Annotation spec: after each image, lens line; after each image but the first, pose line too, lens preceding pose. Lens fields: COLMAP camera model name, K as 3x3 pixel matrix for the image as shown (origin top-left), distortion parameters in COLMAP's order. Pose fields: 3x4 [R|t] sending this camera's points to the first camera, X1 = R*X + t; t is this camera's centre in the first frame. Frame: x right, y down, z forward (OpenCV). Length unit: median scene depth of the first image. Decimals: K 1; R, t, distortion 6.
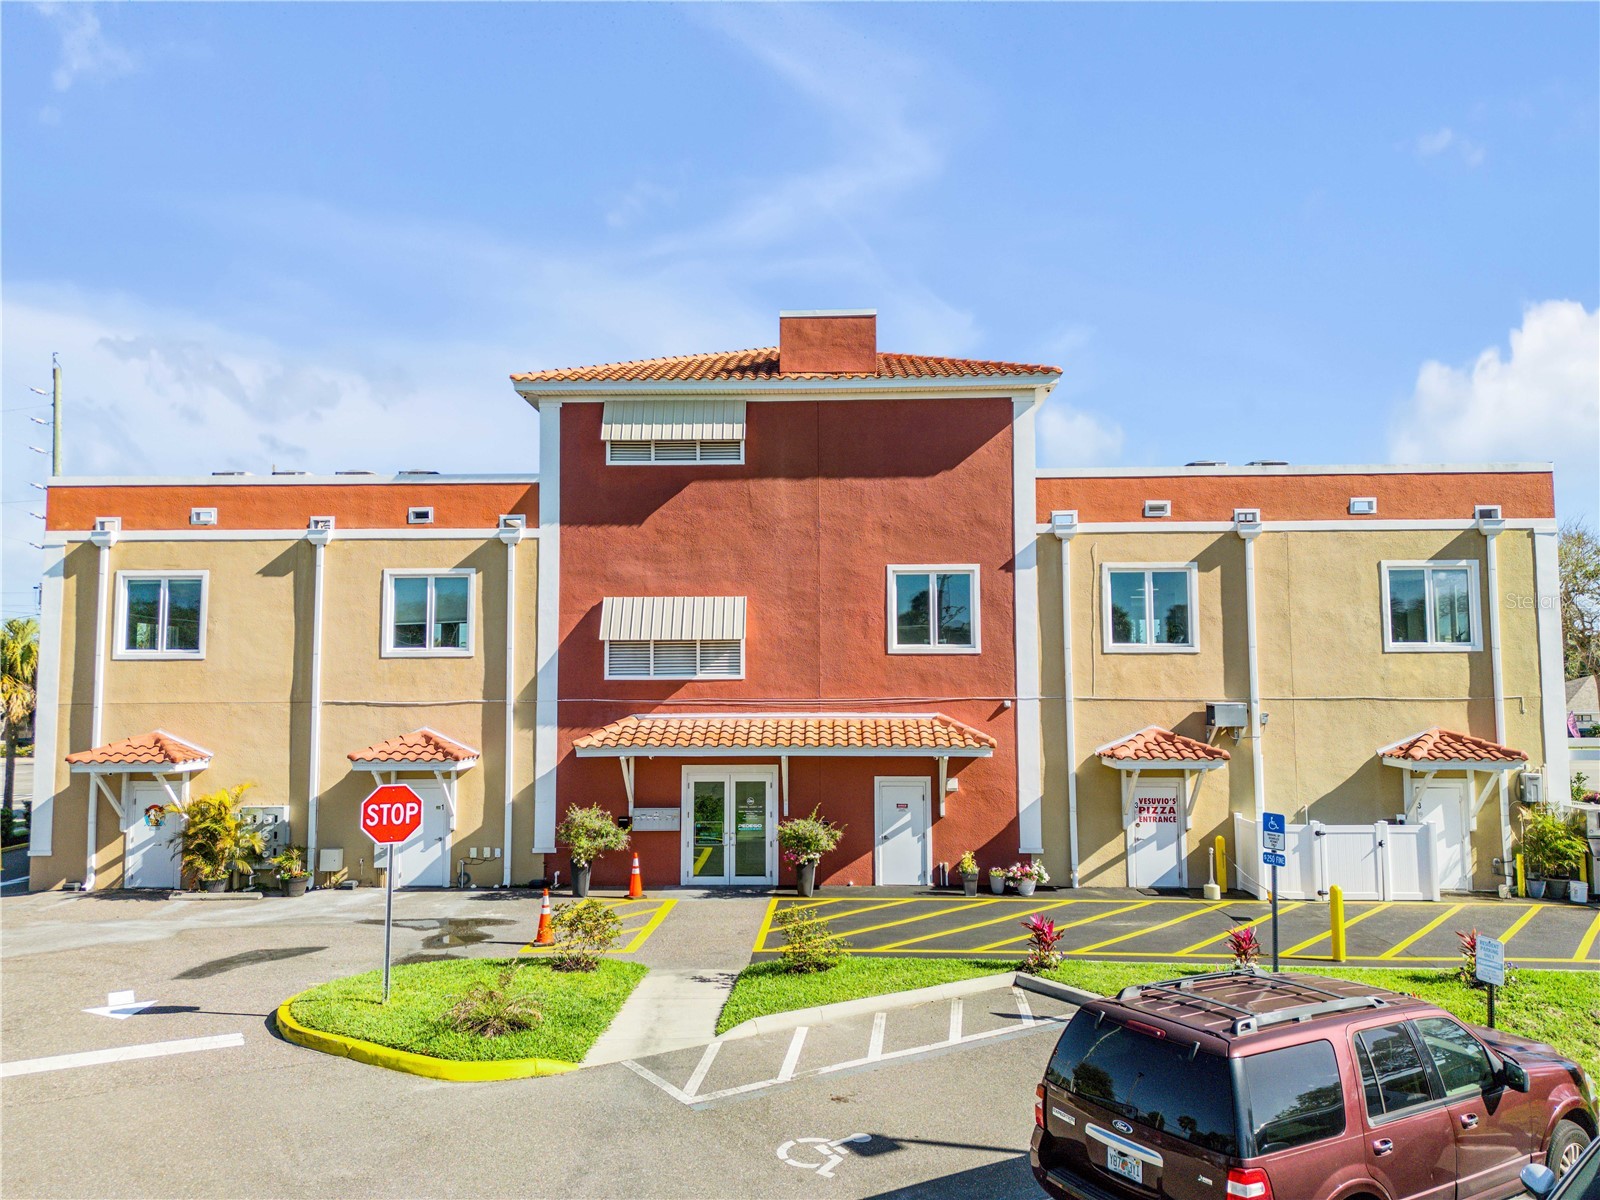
lens RADIAL K [[1118.9, 0, 786.2], [0, 1118.9, 597.3], [0, 0, 1]] dist [0.086824, -0.091659]
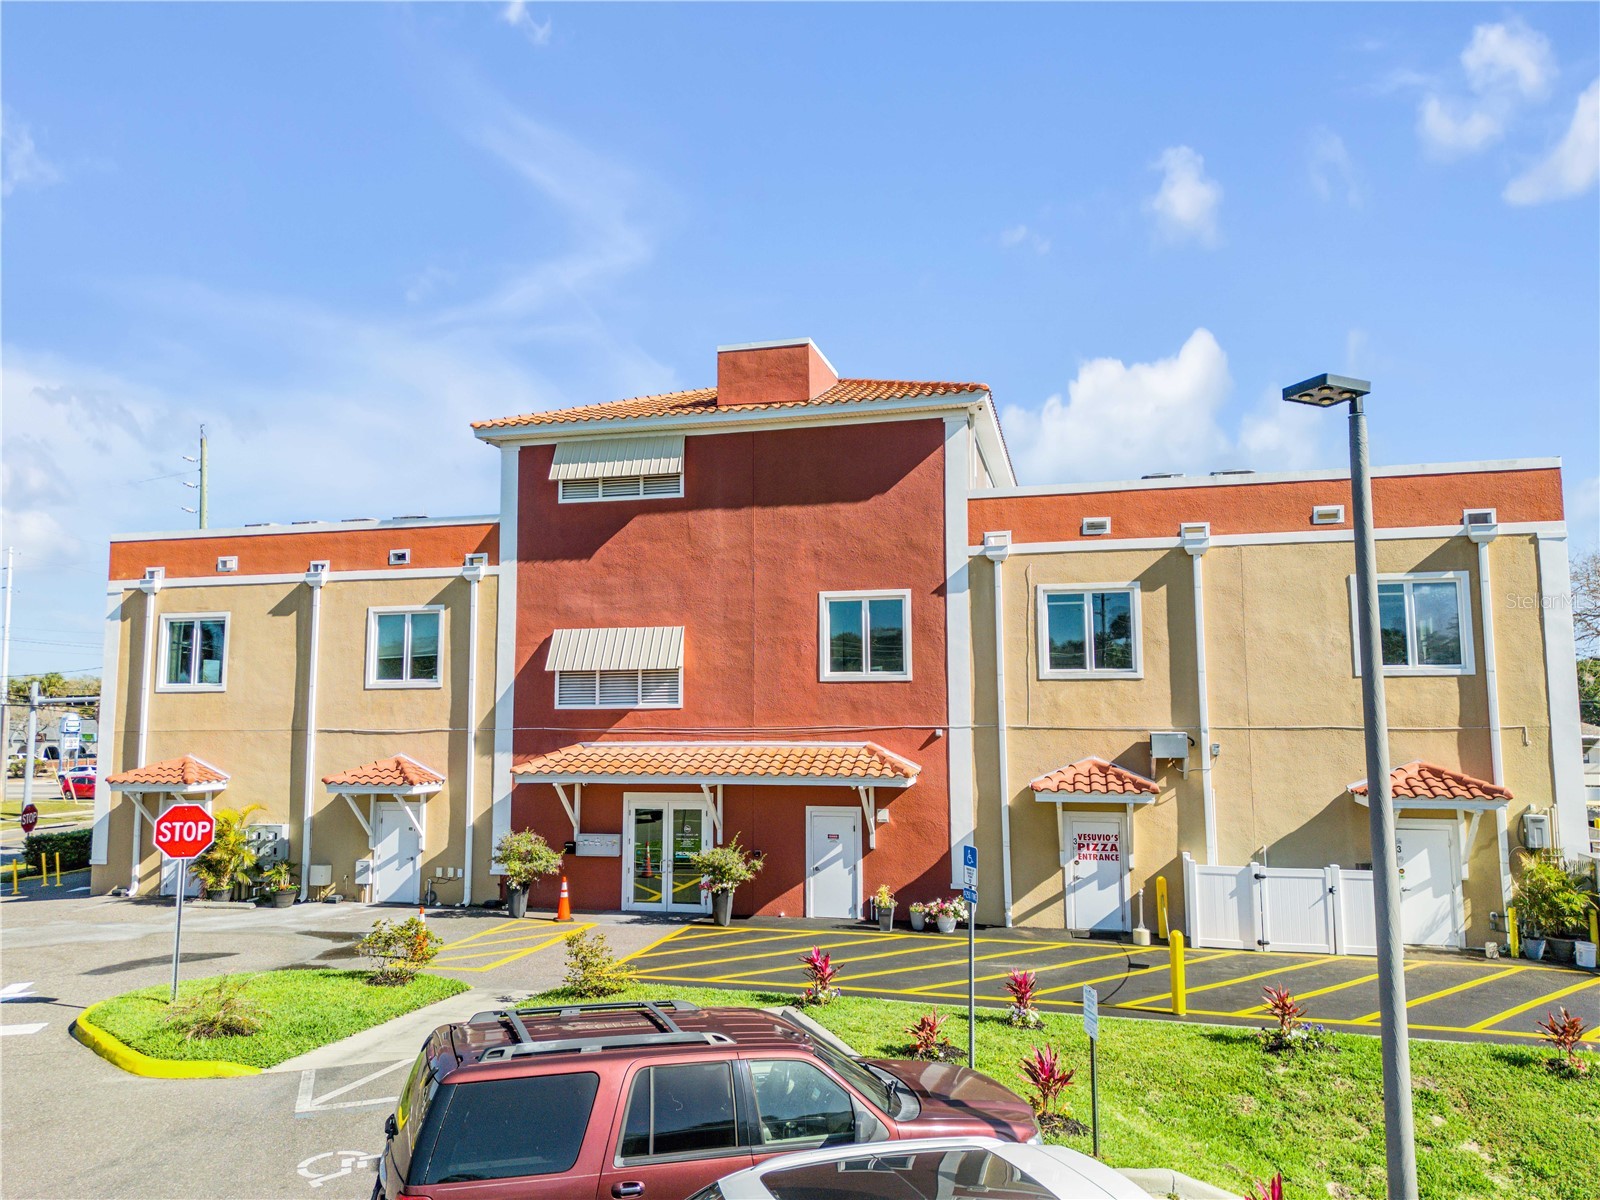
lens RADIAL K [[1118.9, 0, 785.1], [0, 1118.9, 595.5], [0, 0, 1]] dist [0.086824, -0.091659]
pose [[0.976446, -0.023455, -0.214485, 0.276113], [0.017334, 0.999388, -0.030379, 0.003793], [0.215067, 0.025945, 0.976255, 0.024528]]
